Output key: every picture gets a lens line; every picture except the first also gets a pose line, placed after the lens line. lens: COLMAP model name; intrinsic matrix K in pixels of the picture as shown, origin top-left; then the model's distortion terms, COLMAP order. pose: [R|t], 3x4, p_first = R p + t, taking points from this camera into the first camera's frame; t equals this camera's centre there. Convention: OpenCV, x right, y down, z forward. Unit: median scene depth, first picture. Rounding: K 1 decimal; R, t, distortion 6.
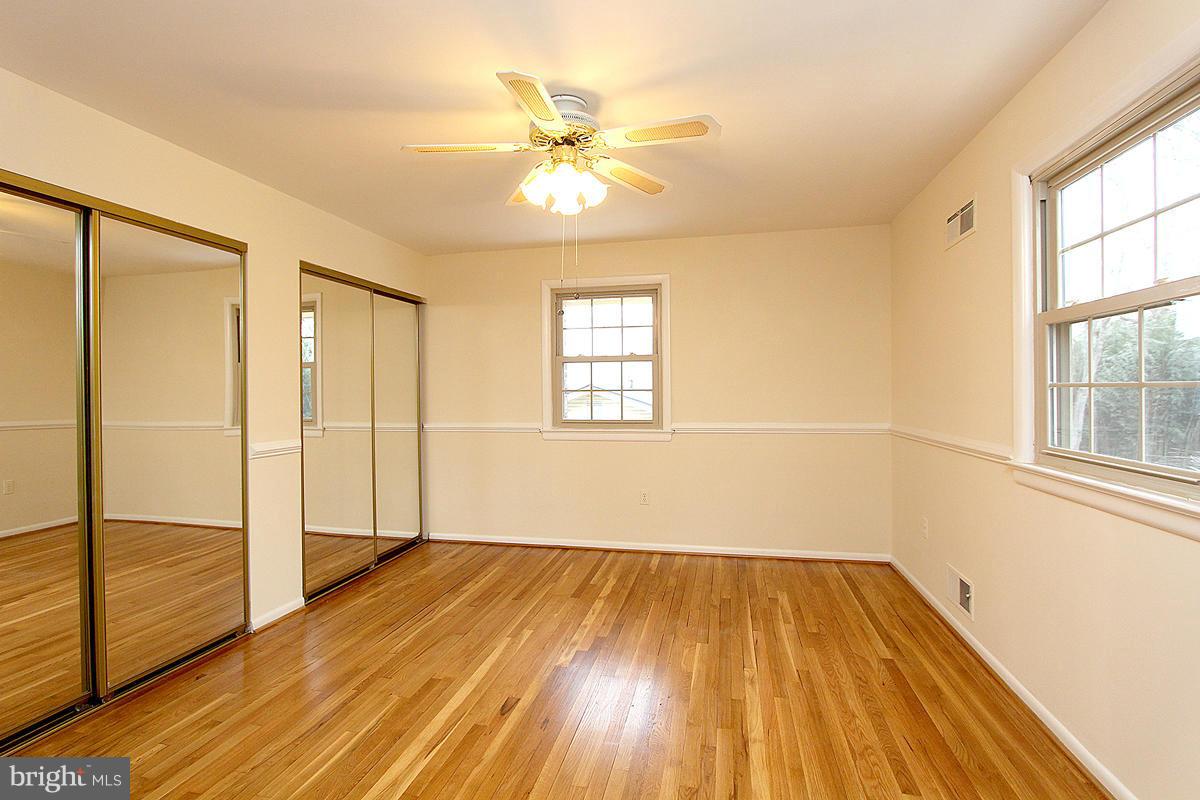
lens RADIAL K [[585.3, 0, 591.6], [0, 585.3, 393.0], [0, 0, 1]] dist [-0.017211, 0.000546]
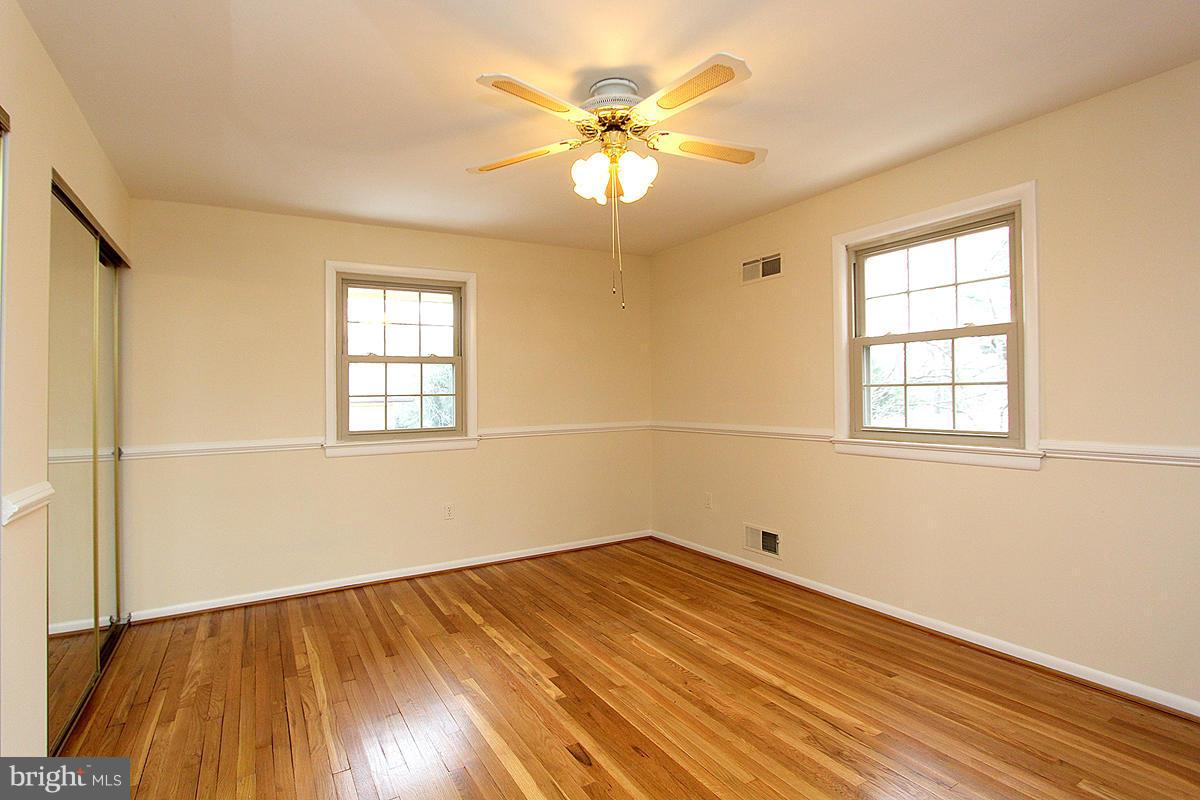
lens RADIAL K [[581.6, 0, 583.5], [0, 581.6, 384.4], [0, 0, 1]] dist [-0.016156, 0.000654]
pose [[0.737684, 0.006475, 0.675115, -0.417546], [0.014233, 0.999583, -0.025139, 0.005559], [-0.674996, 0.028154, 0.737284, 0.201761]]
